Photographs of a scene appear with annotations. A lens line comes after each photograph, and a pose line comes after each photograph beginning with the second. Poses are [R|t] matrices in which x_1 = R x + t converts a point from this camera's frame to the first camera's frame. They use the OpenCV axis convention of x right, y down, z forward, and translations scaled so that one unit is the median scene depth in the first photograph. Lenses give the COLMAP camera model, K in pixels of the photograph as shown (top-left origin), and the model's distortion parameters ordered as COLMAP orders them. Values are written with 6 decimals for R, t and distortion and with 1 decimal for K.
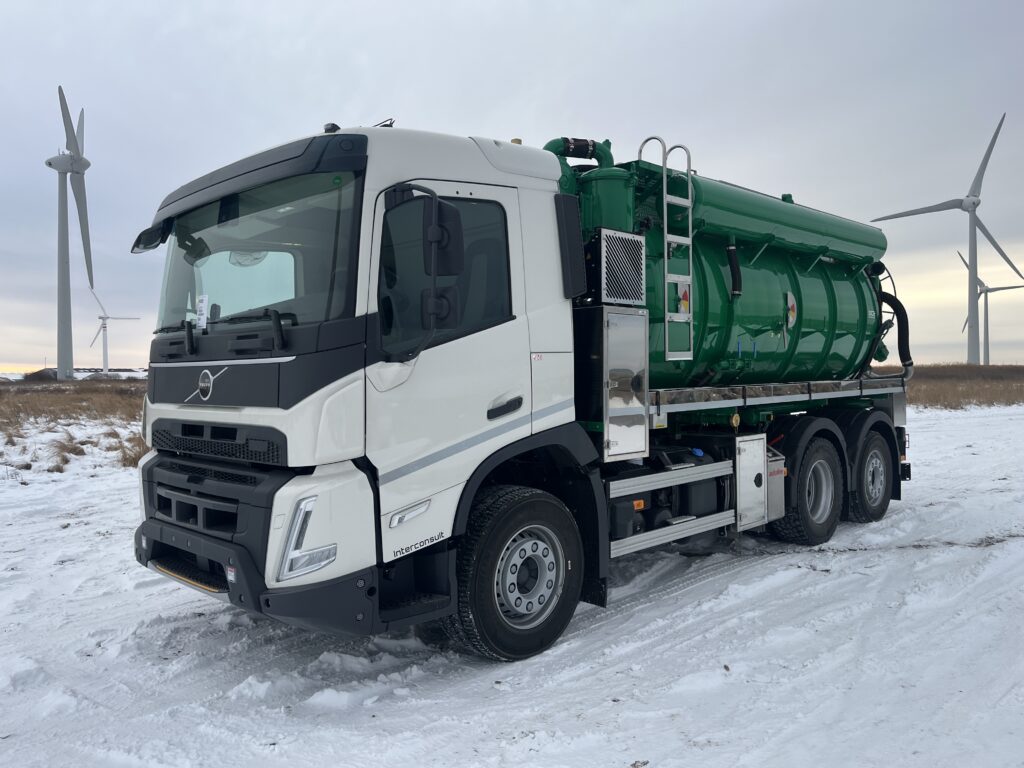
lens RADIAL K [[774.9, 0, 512.0], [0, 774.9, 384.0], [0, 0, 1]] dist [0.071834, -0.098265]
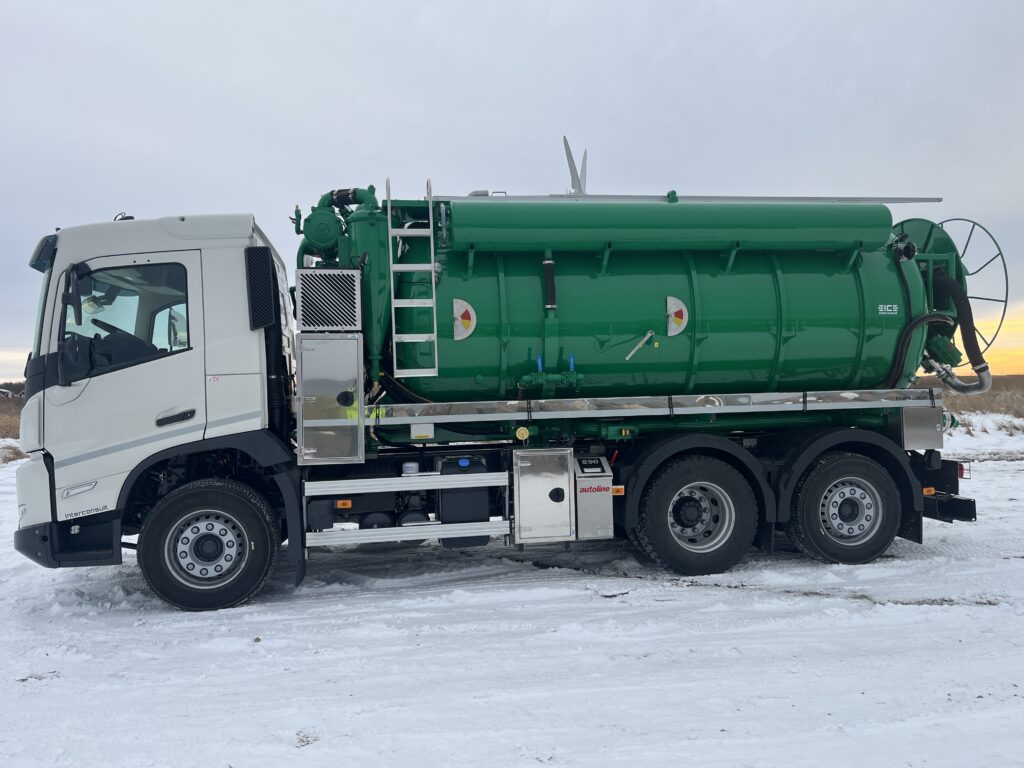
lens RADIAL K [[774.9, 0, 512.0], [0, 774.9, 384.0], [0, 0, 1]] dist [0.071834, -0.098265]
pose [[0.818989, -0.006928, -0.573767, 1.215378], [0.003422, 0.999968, -0.007190, -0.015589], [0.573799, 0.003925, 0.818987, 0.234895]]
